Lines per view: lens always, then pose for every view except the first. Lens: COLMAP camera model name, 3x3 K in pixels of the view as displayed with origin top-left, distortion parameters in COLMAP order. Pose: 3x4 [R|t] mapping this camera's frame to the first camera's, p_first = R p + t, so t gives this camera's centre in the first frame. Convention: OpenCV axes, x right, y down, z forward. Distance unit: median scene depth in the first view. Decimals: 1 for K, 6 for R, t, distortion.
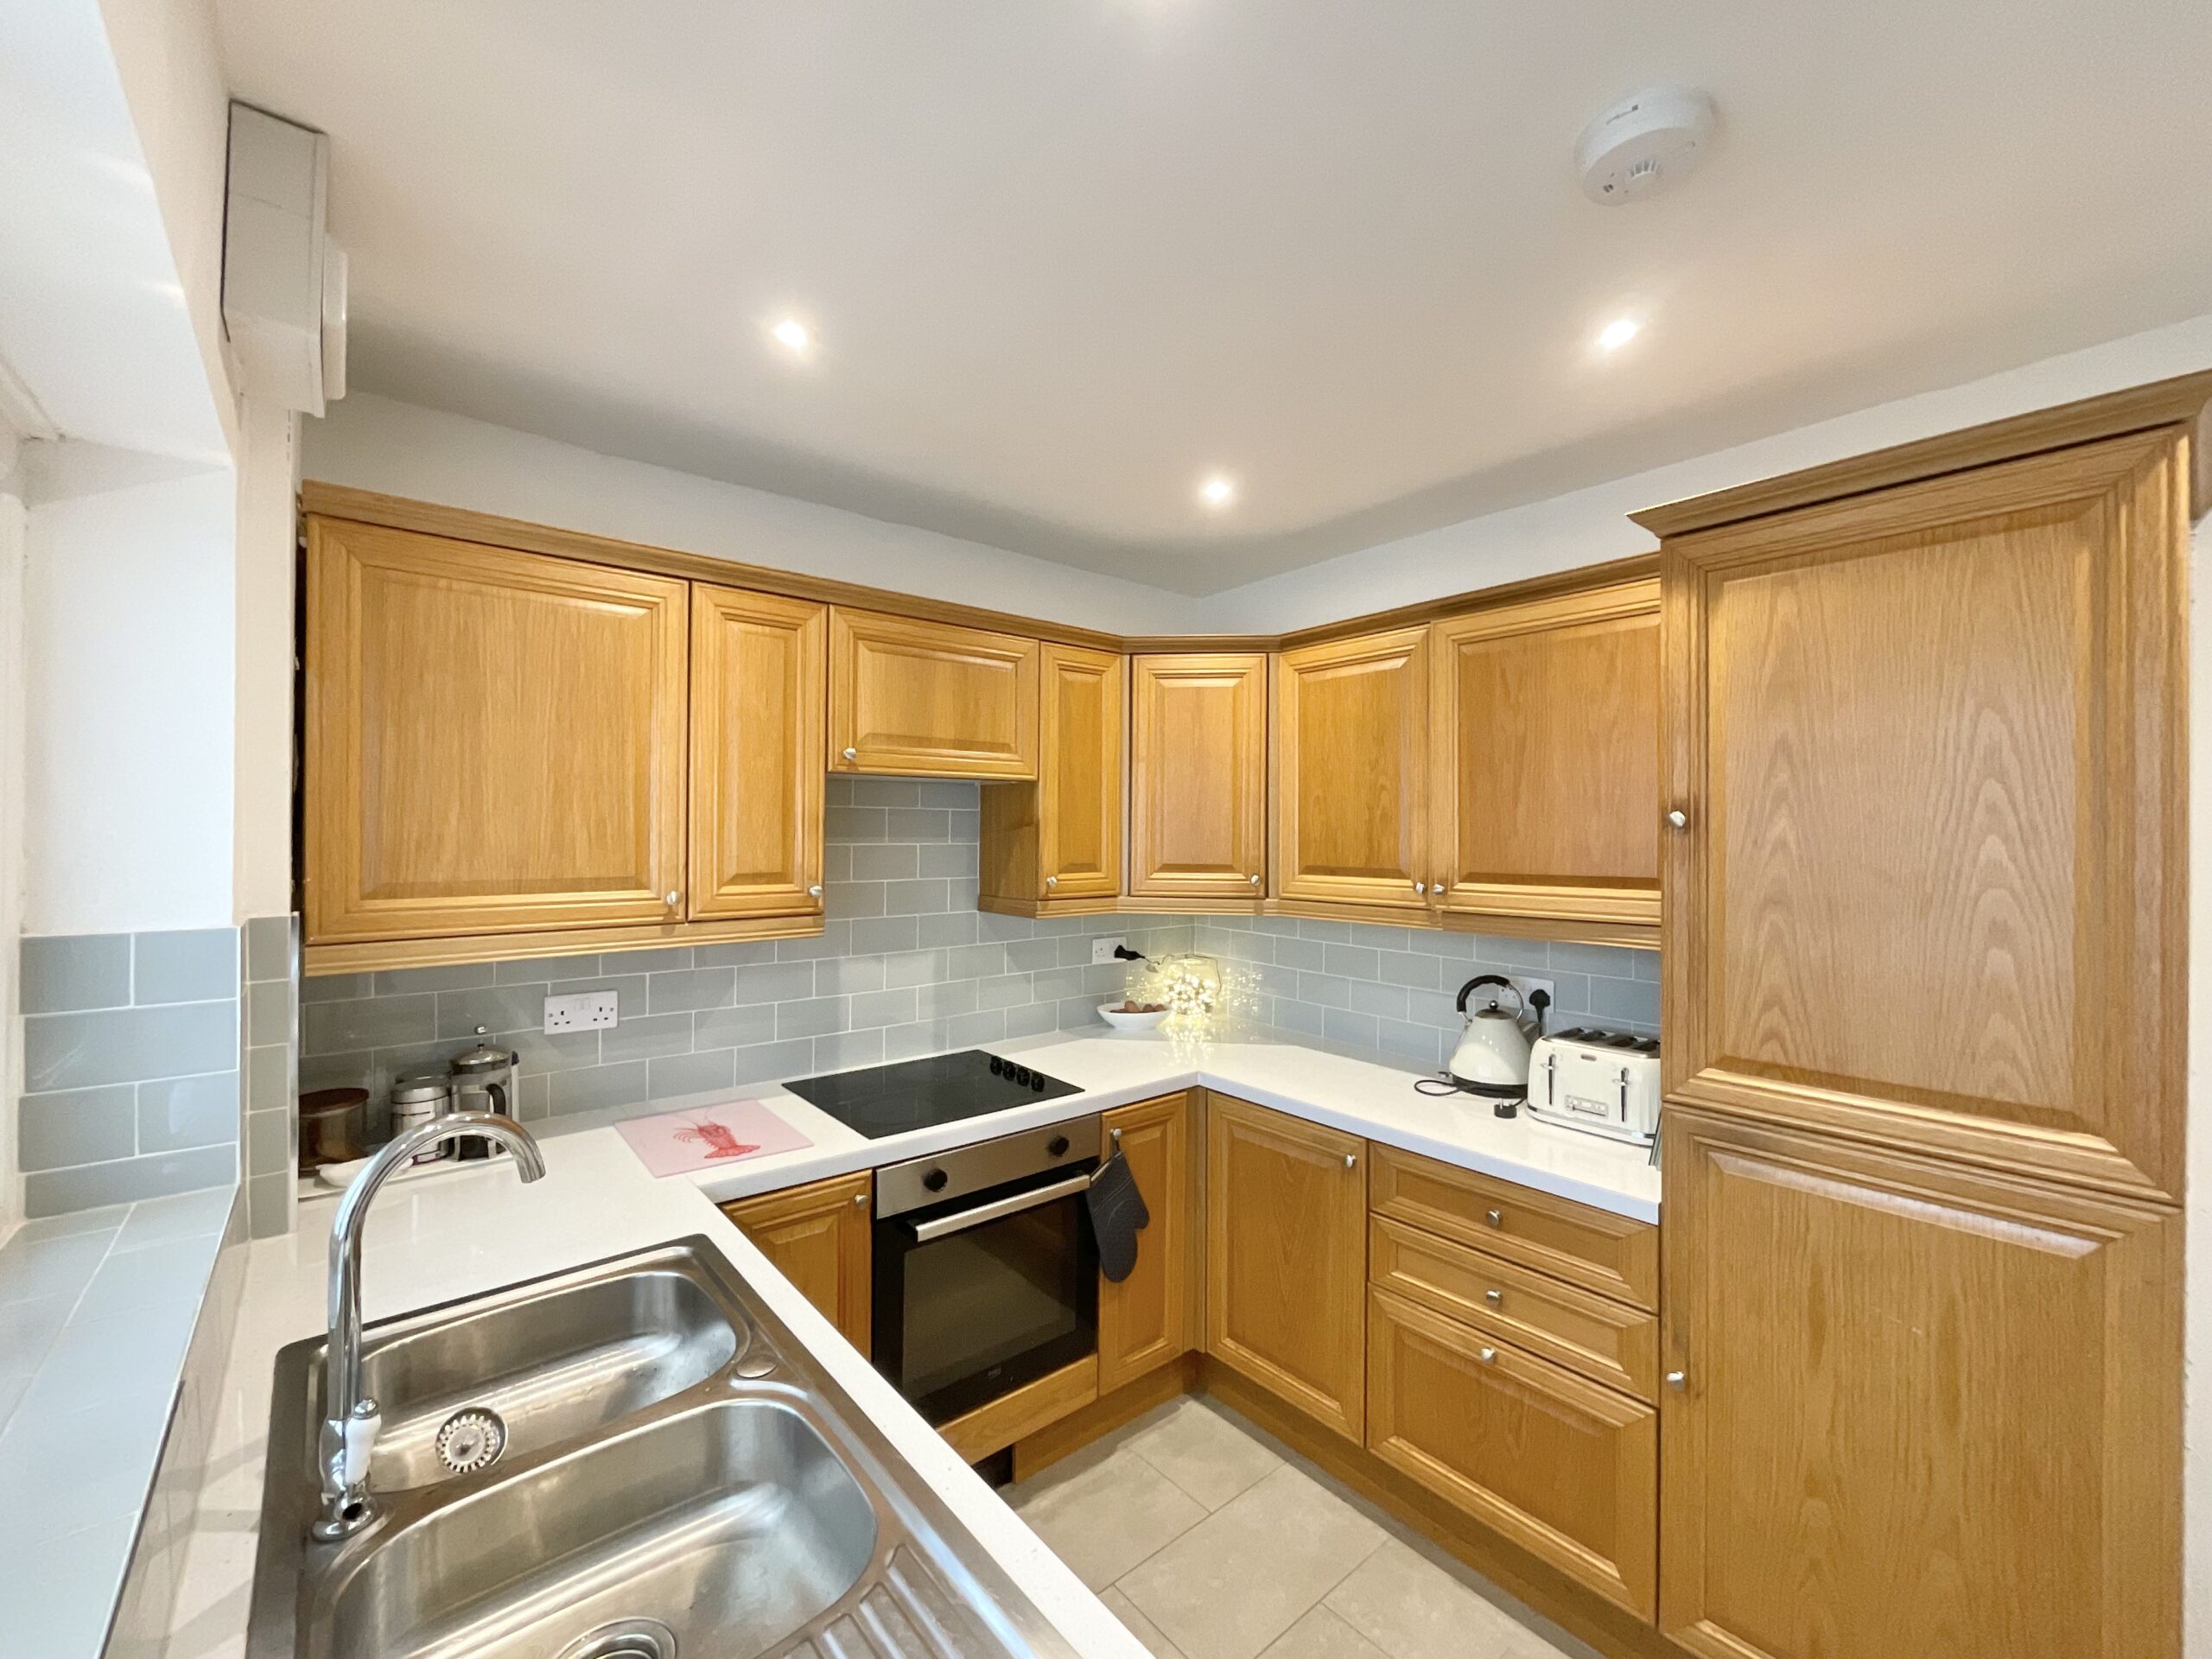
lens RADIAL K [[898.0, 0, 1103.8], [0, 898.0, 839.0], [0, 0, 1]] dist [-0.000535, -0.000042]
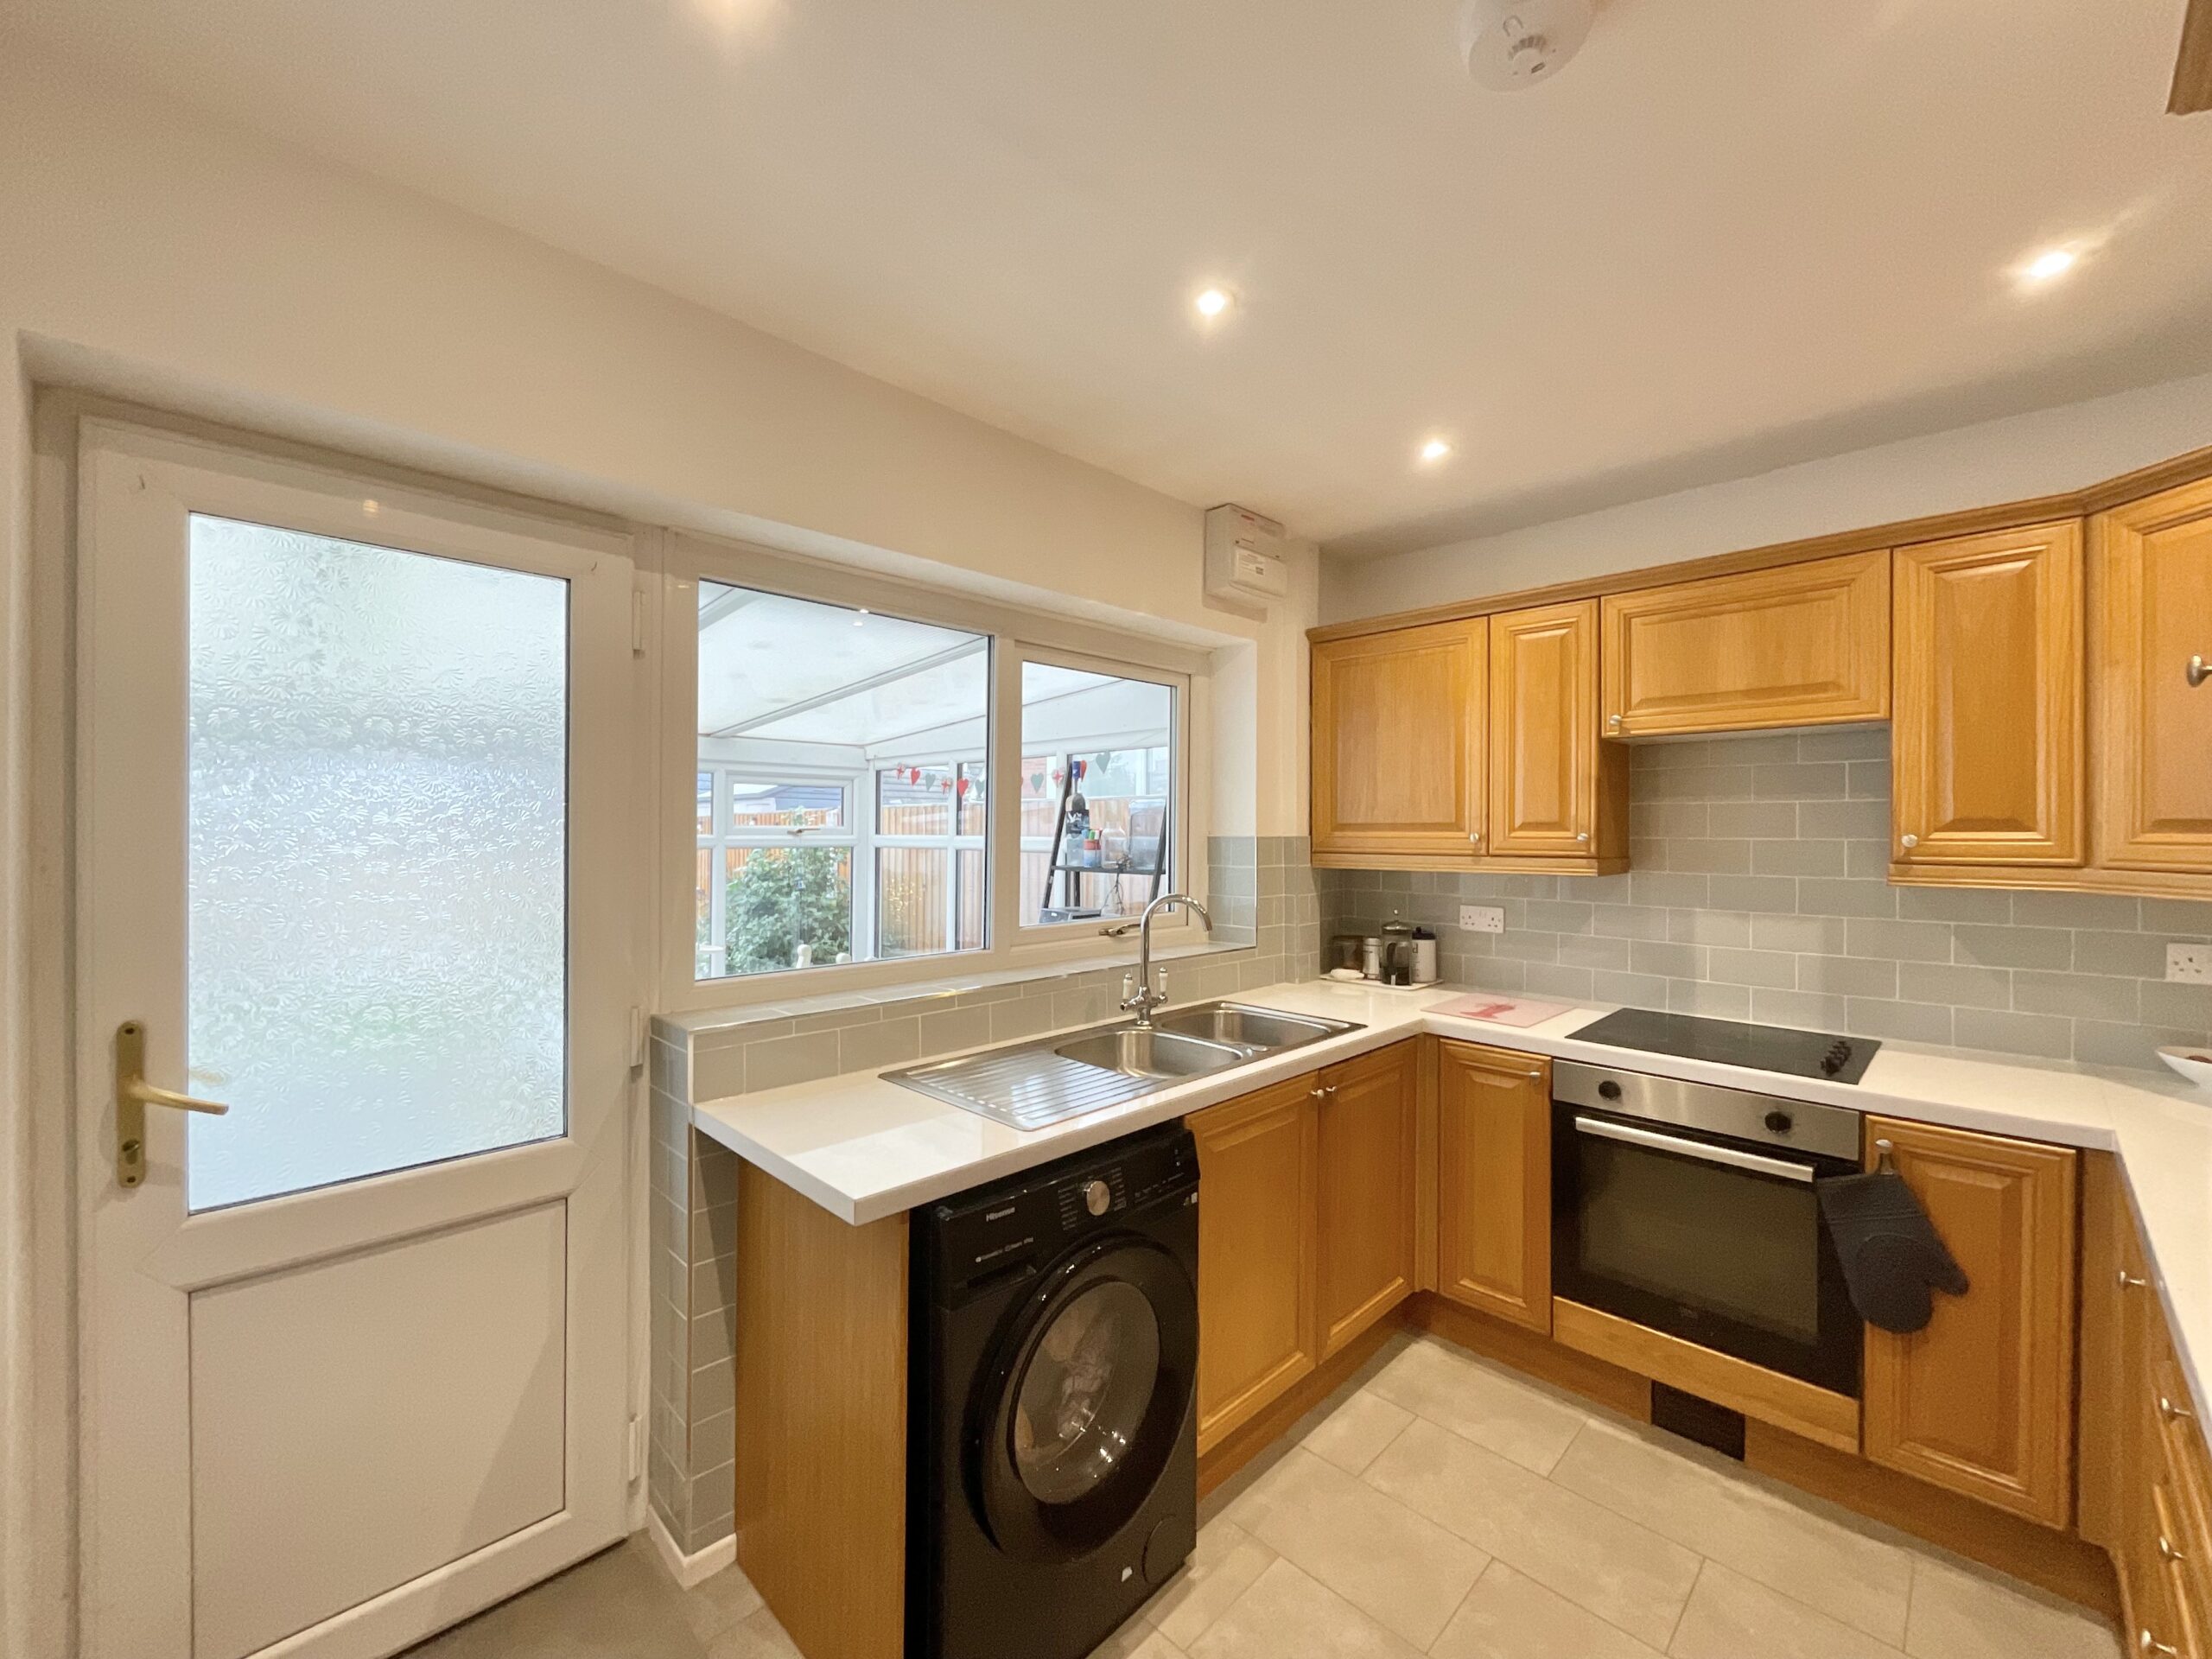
lens RADIAL K [[898.0, 0, 1103.8], [0, 898.0, 839.0], [0, 0, 1]] dist [-0.000535, -0.000042]
pose [[0.074869, 0.000069, -0.997193, 0.788144], [-0.014483, 0.999895, -0.001019, 0.065362], [0.997088, 0.014519, 0.074862, 0.240201]]
